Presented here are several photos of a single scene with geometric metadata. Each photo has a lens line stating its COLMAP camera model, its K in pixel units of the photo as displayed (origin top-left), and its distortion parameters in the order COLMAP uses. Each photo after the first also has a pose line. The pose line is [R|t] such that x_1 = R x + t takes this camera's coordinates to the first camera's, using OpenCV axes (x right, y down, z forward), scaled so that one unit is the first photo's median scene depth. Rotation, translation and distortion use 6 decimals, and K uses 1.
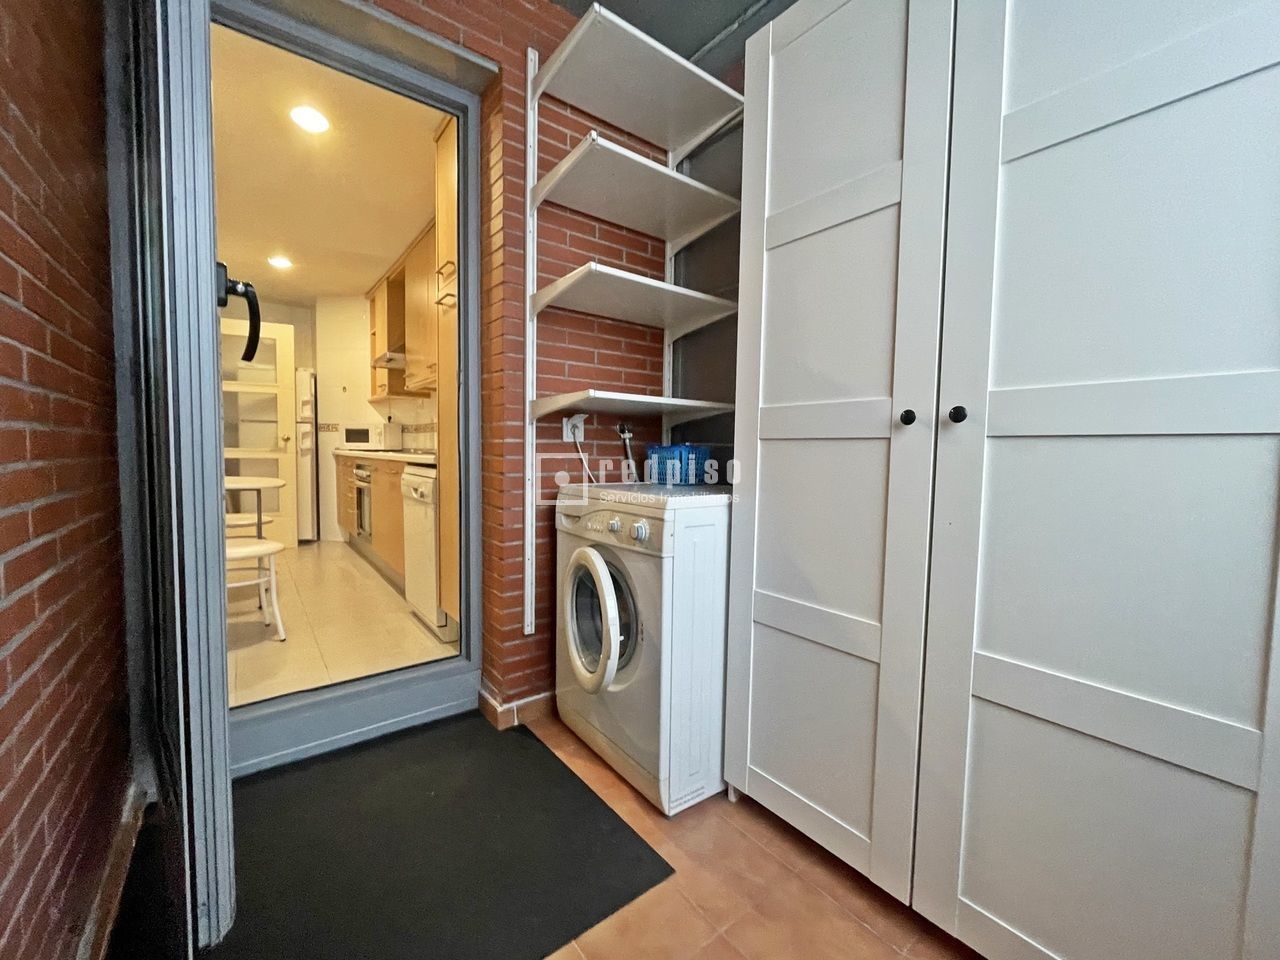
lens RADIAL K [[526.7, 0, 640.0], [0, 526.7, 480.0], [0, 0, 1]] dist [0.003776, 0.000184]
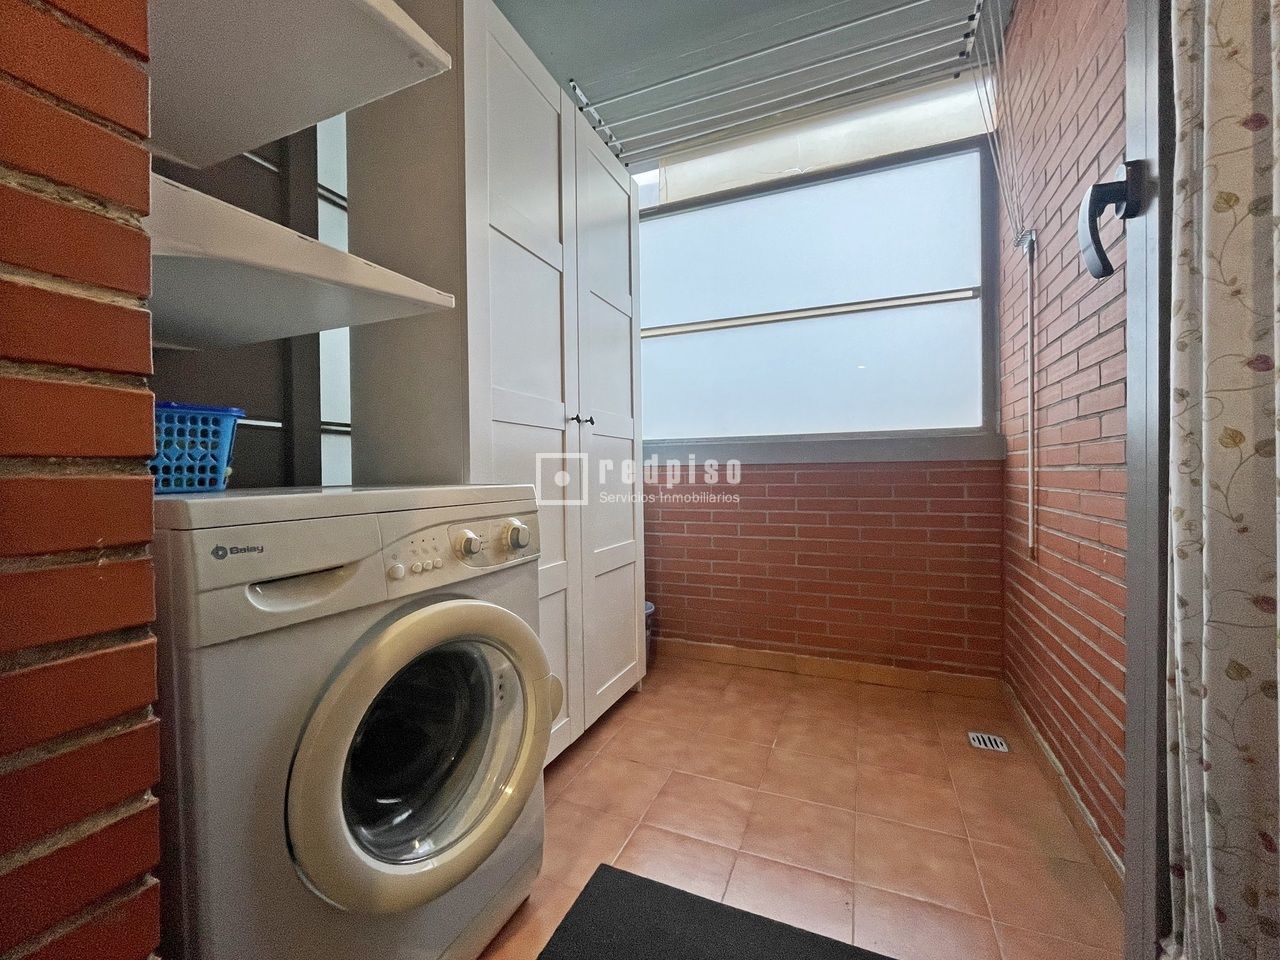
lens RADIAL K [[526.7, 0, 640.0], [0, 526.7, 480.0], [0, 0, 1]] dist [0.003776, 0.000184]
pose [[-0.494425, -0.026129, 0.868827, -0.677736], [0.051065, 0.996949, 0.059041, -0.006276], [-0.867719, 0.073558, -0.491582, 1.182907]]
